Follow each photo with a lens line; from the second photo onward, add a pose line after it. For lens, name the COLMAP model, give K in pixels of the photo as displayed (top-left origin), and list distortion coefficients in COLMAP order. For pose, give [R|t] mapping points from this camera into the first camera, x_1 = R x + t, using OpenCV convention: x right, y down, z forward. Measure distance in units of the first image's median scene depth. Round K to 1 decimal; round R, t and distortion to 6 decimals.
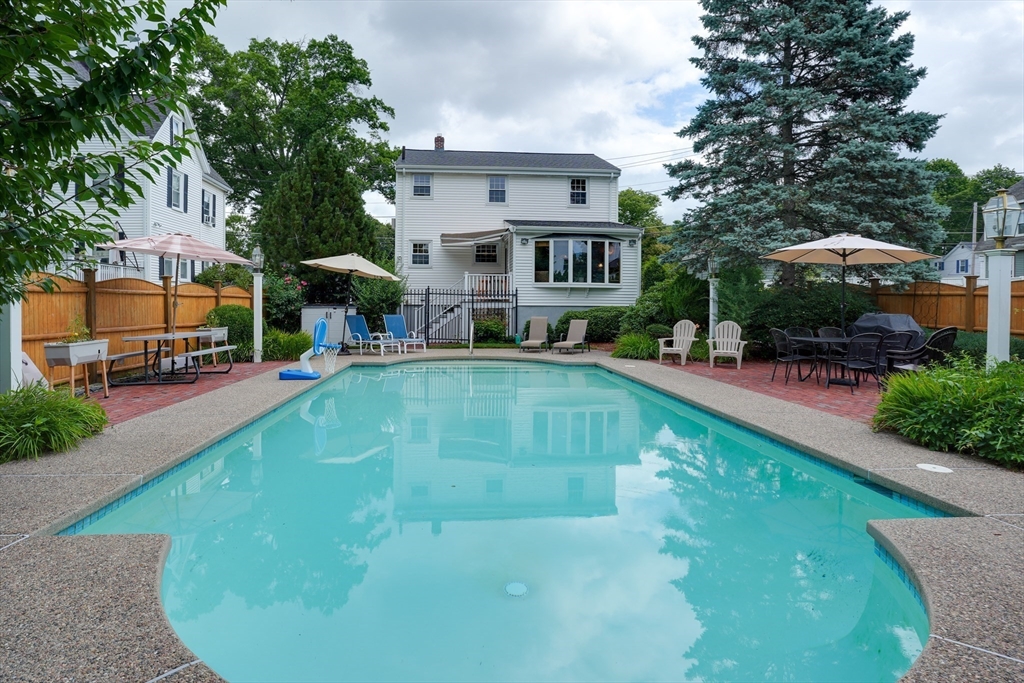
lens RADIAL K [[567.5, 0, 511.3], [0, 567.5, 315.2], [0, 0, 1]] dist [-0.046319, 0.033926]
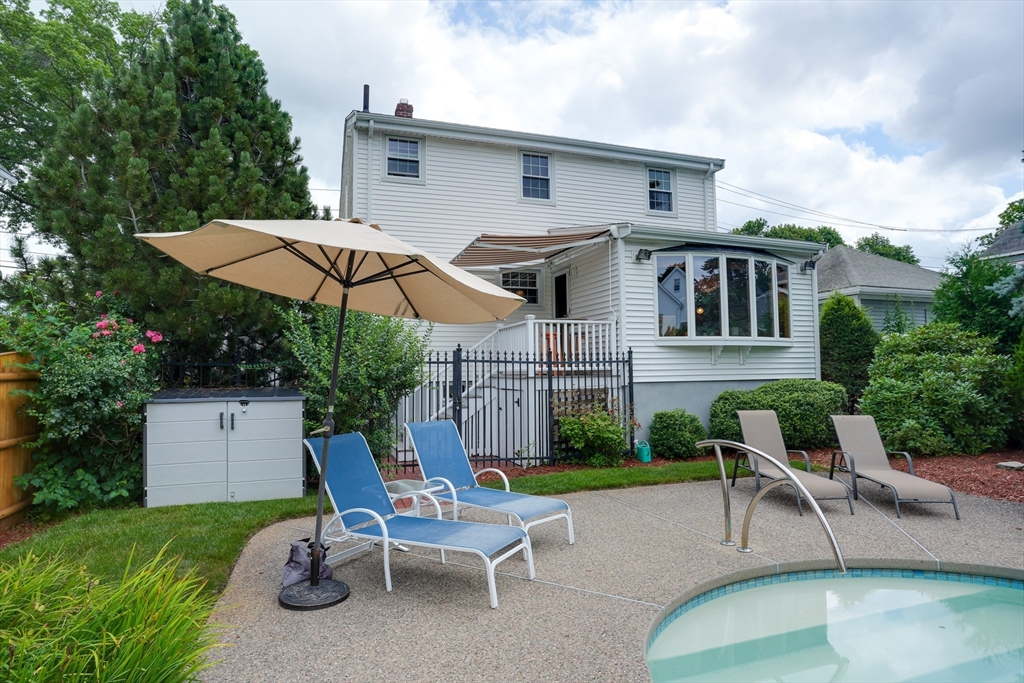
lens RADIAL K [[555.8, 0, 510.6], [0, 555.8, 355.8], [0, 0, 1]] dist [-0.003860, -0.000339]
pose [[0.977493, -0.007718, 0.210825, -0.196815], [0.015932, 0.999177, -0.037291, -0.024271], [-0.210363, 0.039811, 0.976812, 0.544568]]
